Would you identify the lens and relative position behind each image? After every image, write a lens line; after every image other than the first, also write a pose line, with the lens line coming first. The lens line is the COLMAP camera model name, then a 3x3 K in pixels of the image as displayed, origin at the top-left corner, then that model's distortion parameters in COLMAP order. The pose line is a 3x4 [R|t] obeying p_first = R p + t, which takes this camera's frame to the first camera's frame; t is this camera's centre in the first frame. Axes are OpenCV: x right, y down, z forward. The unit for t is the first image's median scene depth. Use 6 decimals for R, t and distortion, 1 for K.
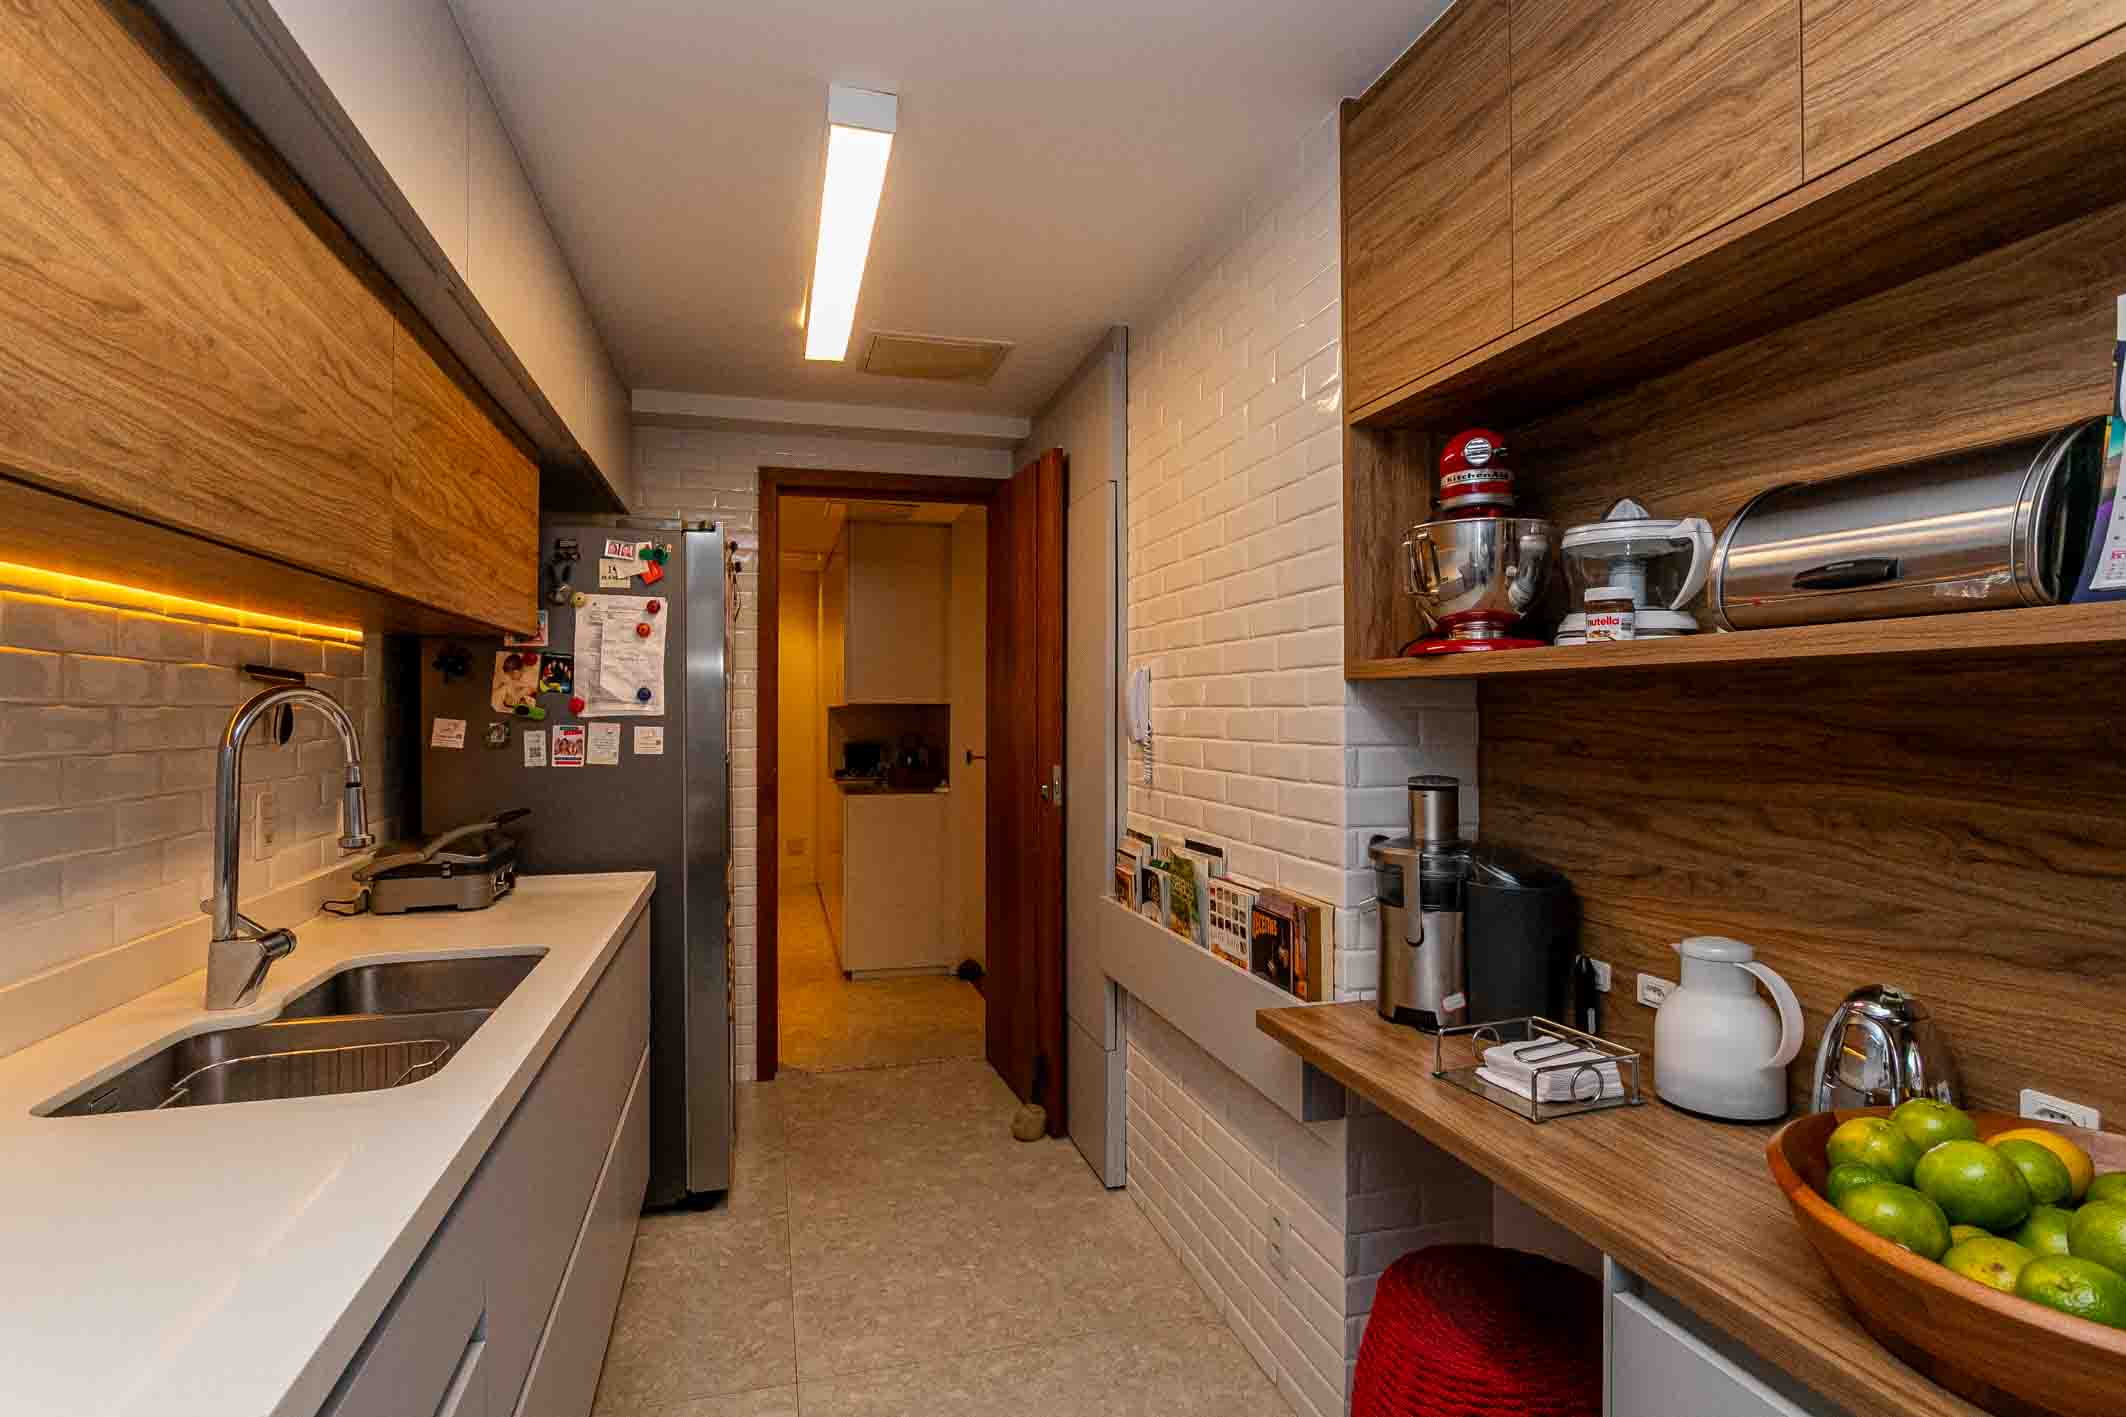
lens RADIAL K [[1073.5, 0, 1063.0], [0, 1073.5, 708.5], [0, 0, 1]] dist [-0.000096, 0.000169]
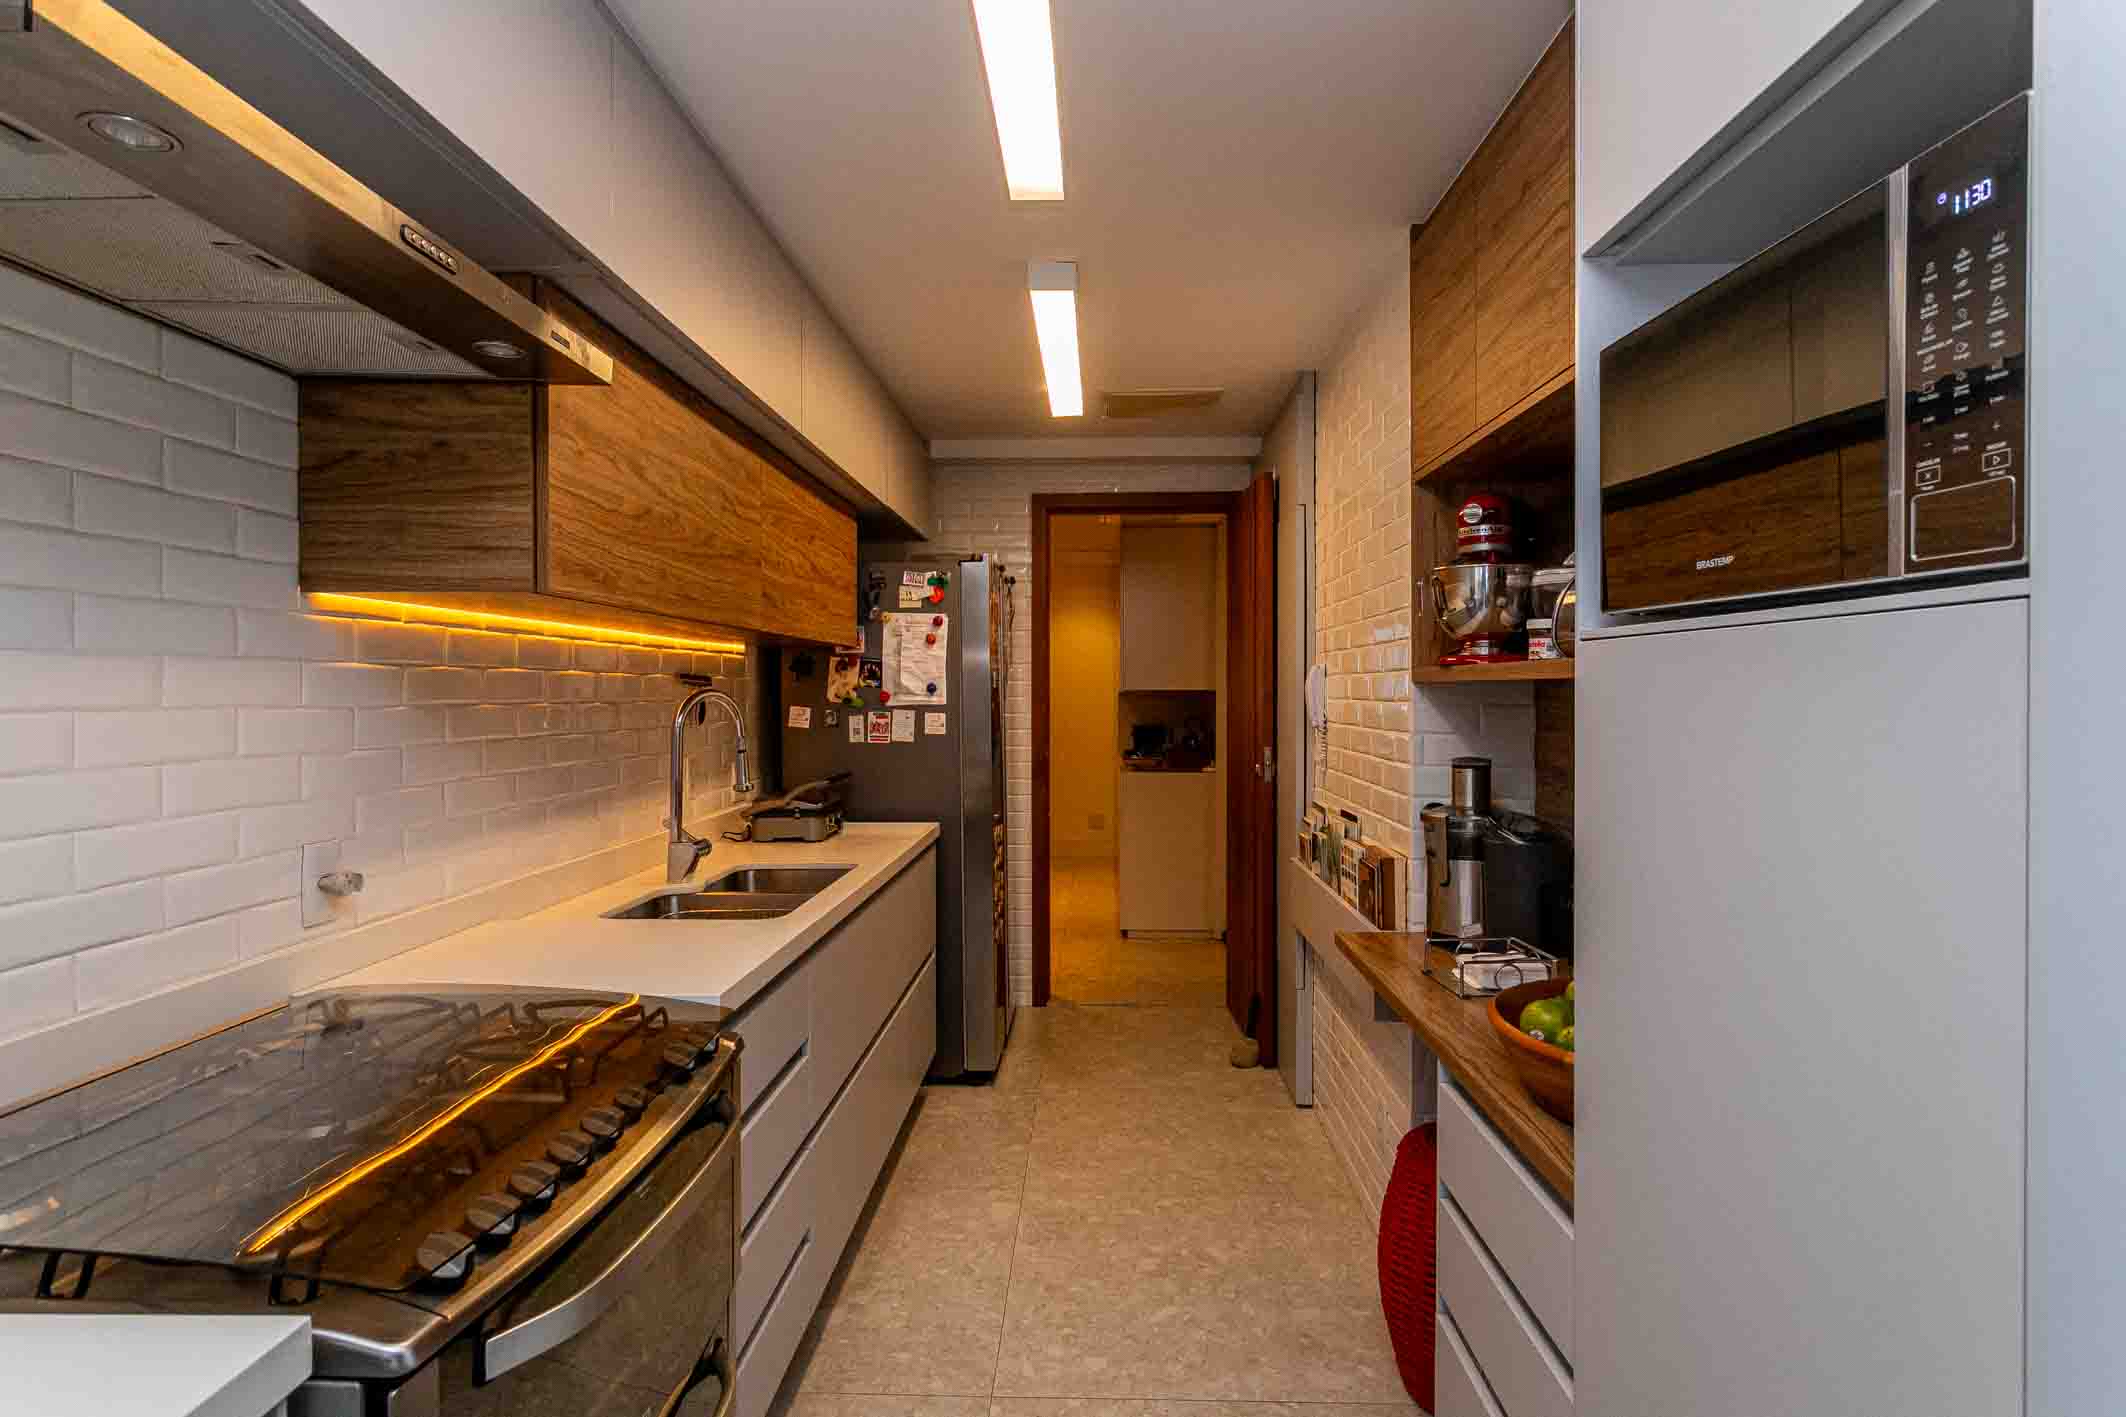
lens RADIAL K [[1179.3, 0, 1063.0], [0, 1179.3, 708.5], [0, 0, 1]] dist [-0.000871, -0.000201]
pose [[0.951540, 0.003191, -0.307508, 0.212776], [0.002843, 0.999812, 0.019174, -0.016167], [0.307511, -0.019119, 0.951352, -0.332713]]
